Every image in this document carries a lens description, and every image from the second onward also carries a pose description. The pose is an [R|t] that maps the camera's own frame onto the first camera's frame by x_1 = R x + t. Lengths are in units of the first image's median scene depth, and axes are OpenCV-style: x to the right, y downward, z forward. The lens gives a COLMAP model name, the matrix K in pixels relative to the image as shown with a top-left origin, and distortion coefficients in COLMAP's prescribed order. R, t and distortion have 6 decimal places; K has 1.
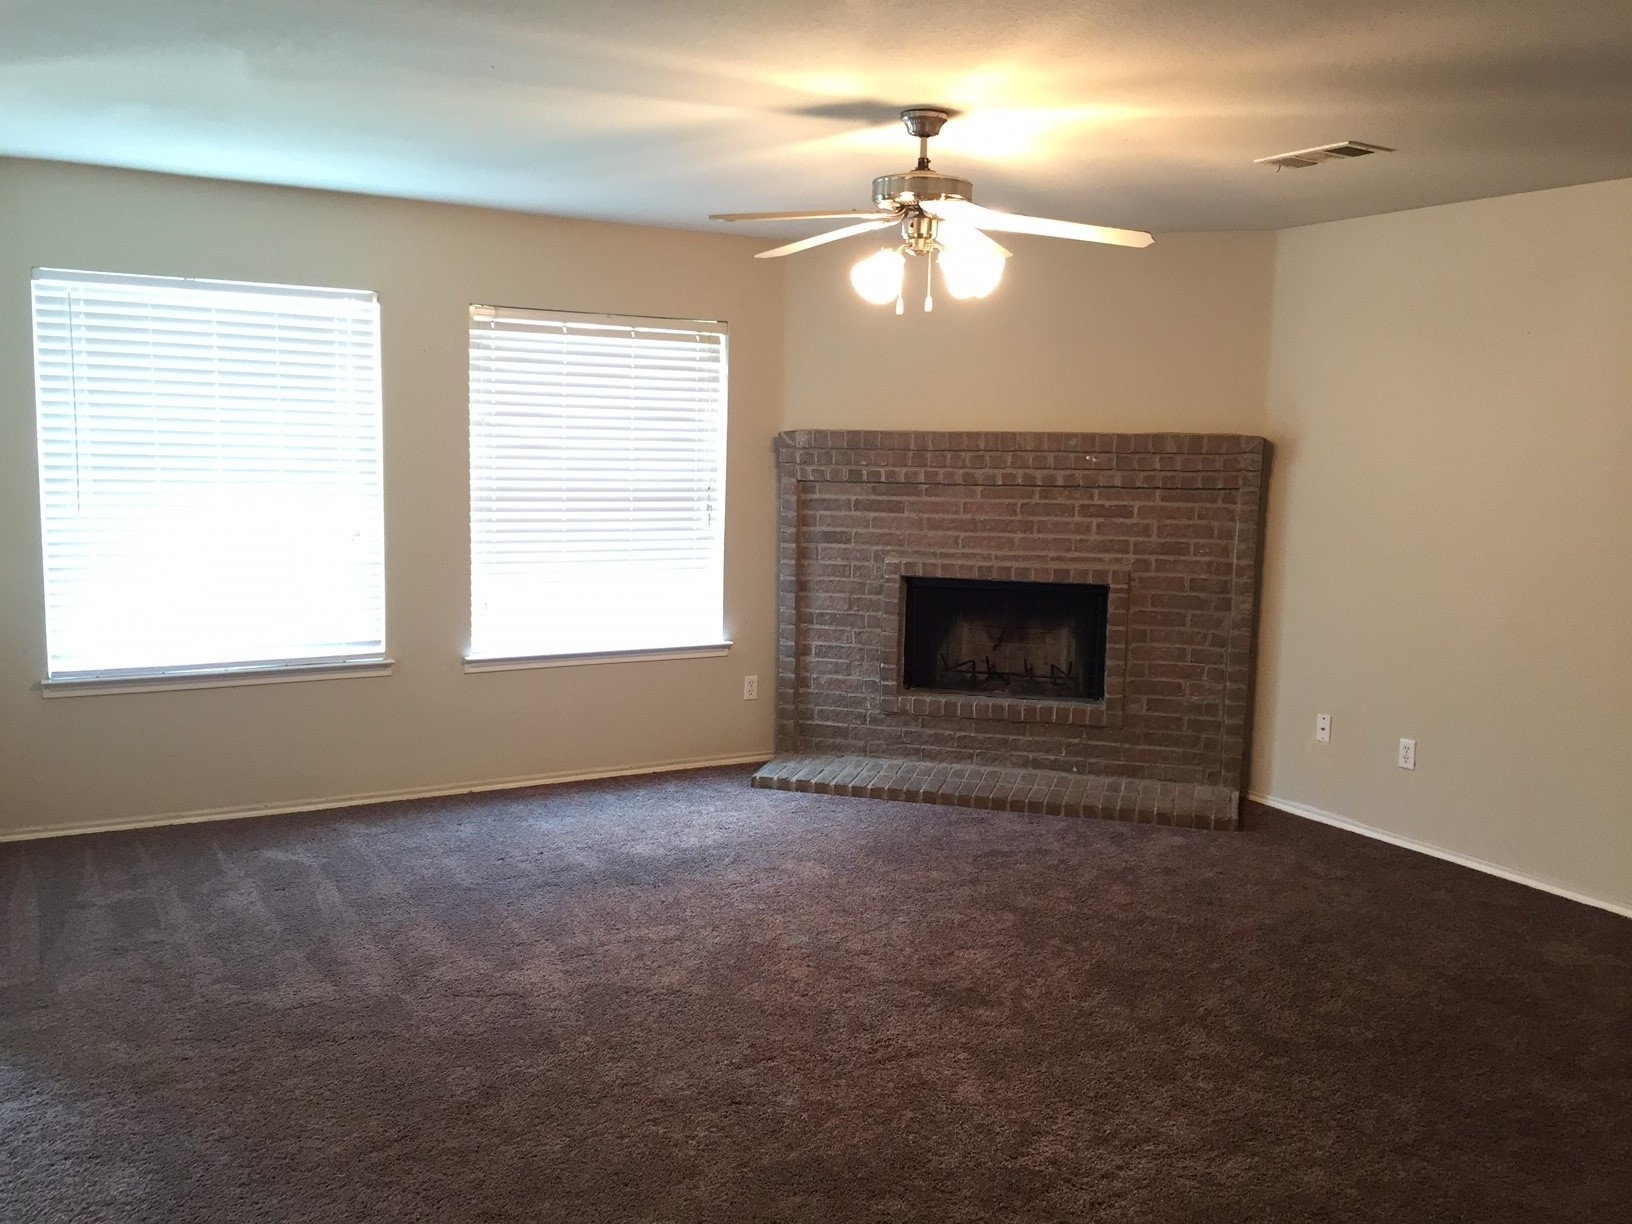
lens RADIAL K [[1389.2, 0, 789.5], [0, 1389.2, 619.5], [0, 0, 1]] dist [0.048603, -0.059982]
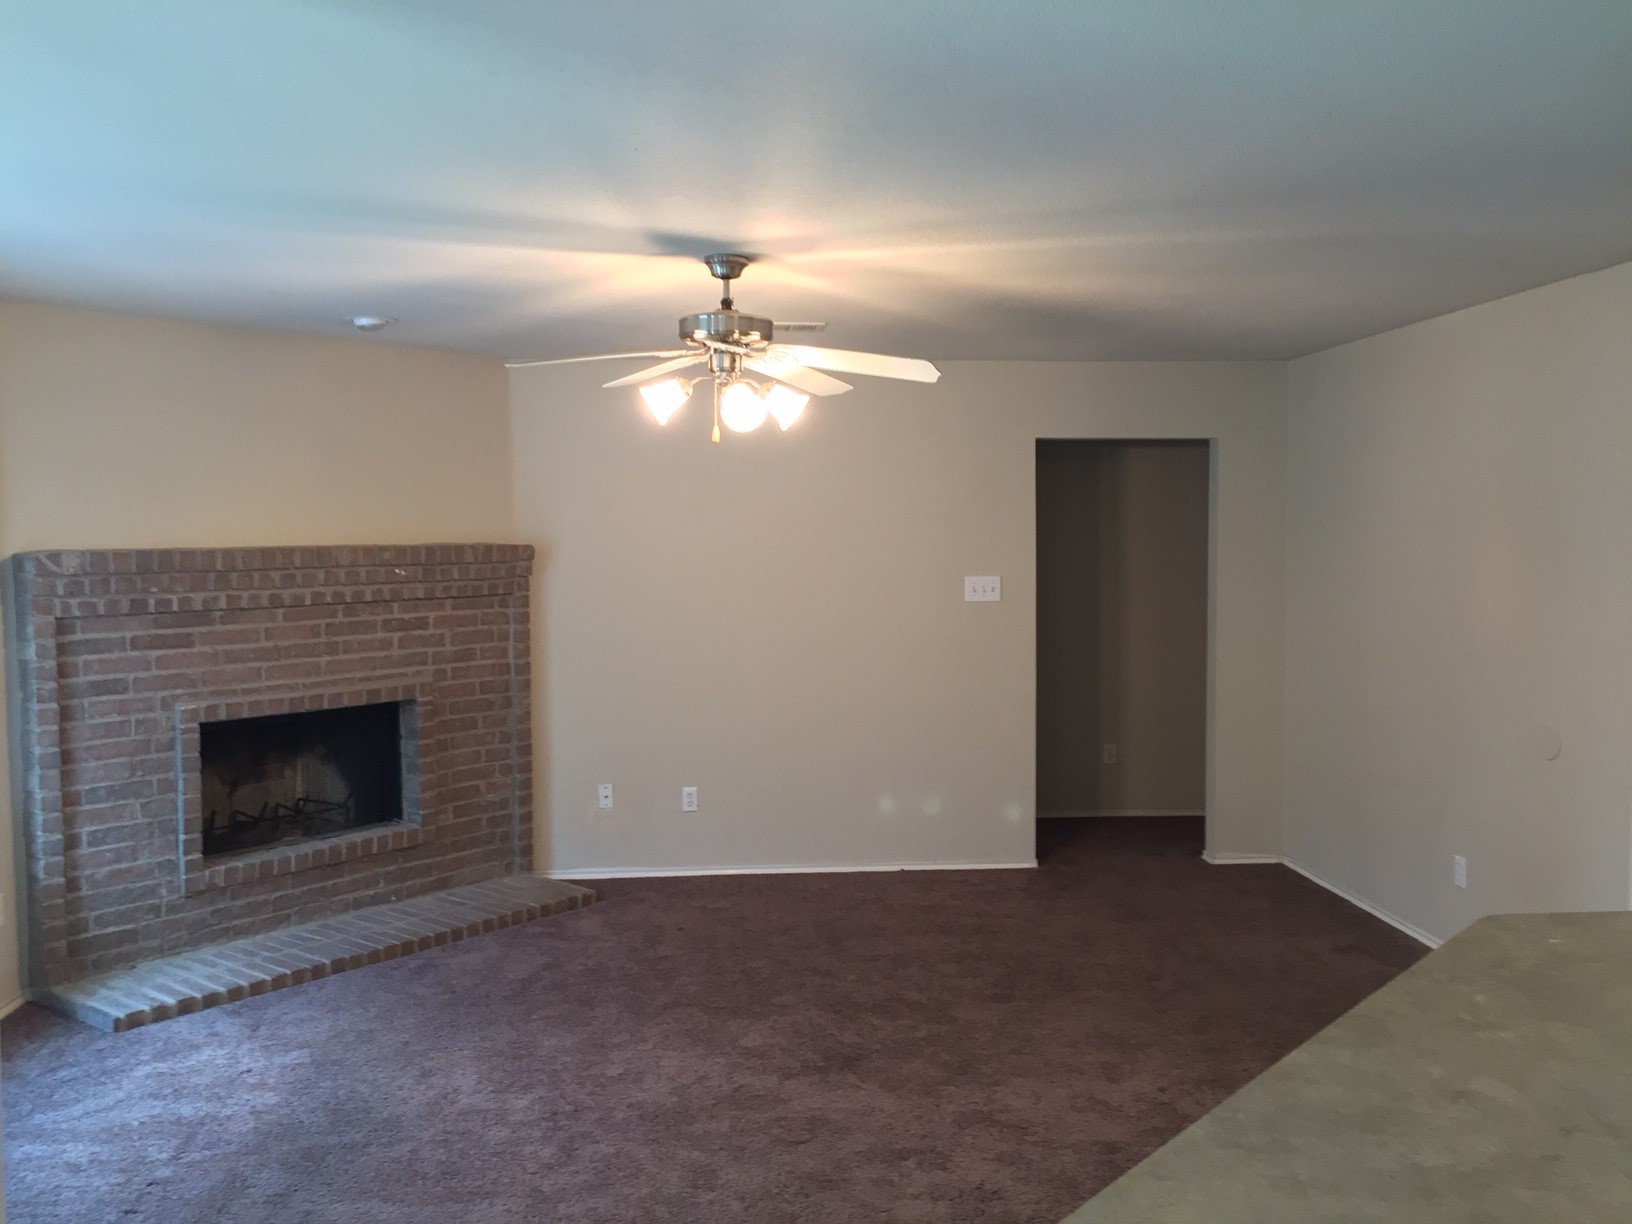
lens RADIAL K [[1389.2, 0, 826.0], [0, 1389.2, 604.6], [0, 0, 1]] dist [0.048603, -0.059982]
pose [[0.414799, -0.068379, 0.907340, -0.526368], [0.134019, 0.990888, 0.013407, -0.064033], [-0.899989, 0.116040, 0.420184, 0.317473]]
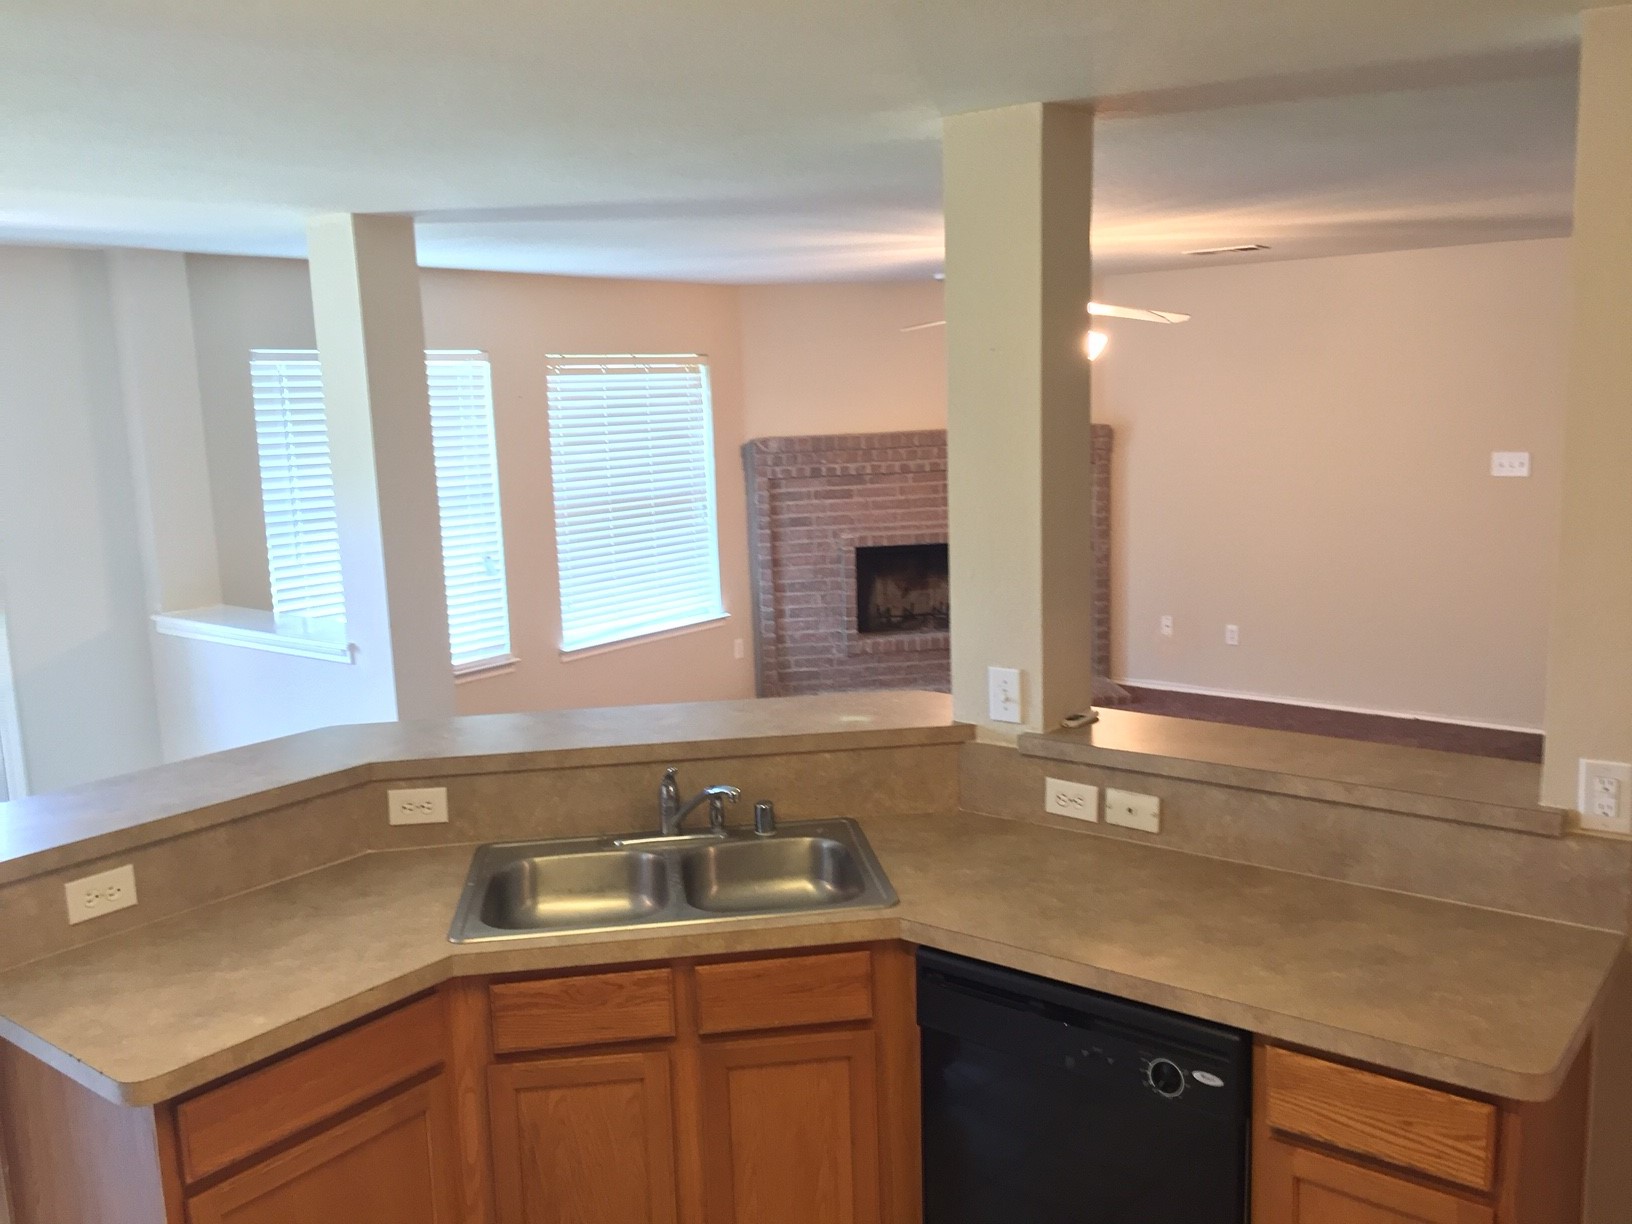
lens RADIAL K [[1389.2, 0, 811.6], [0, 1389.2, 611.5], [0, 0, 1]] dist [0.048603, -0.059982]
pose [[0.924387, -0.111470, 0.364805, -0.442224], [0.101447, 0.993749, 0.046592, -0.037373], [-0.367719, -0.006061, 0.929917, -0.181510]]
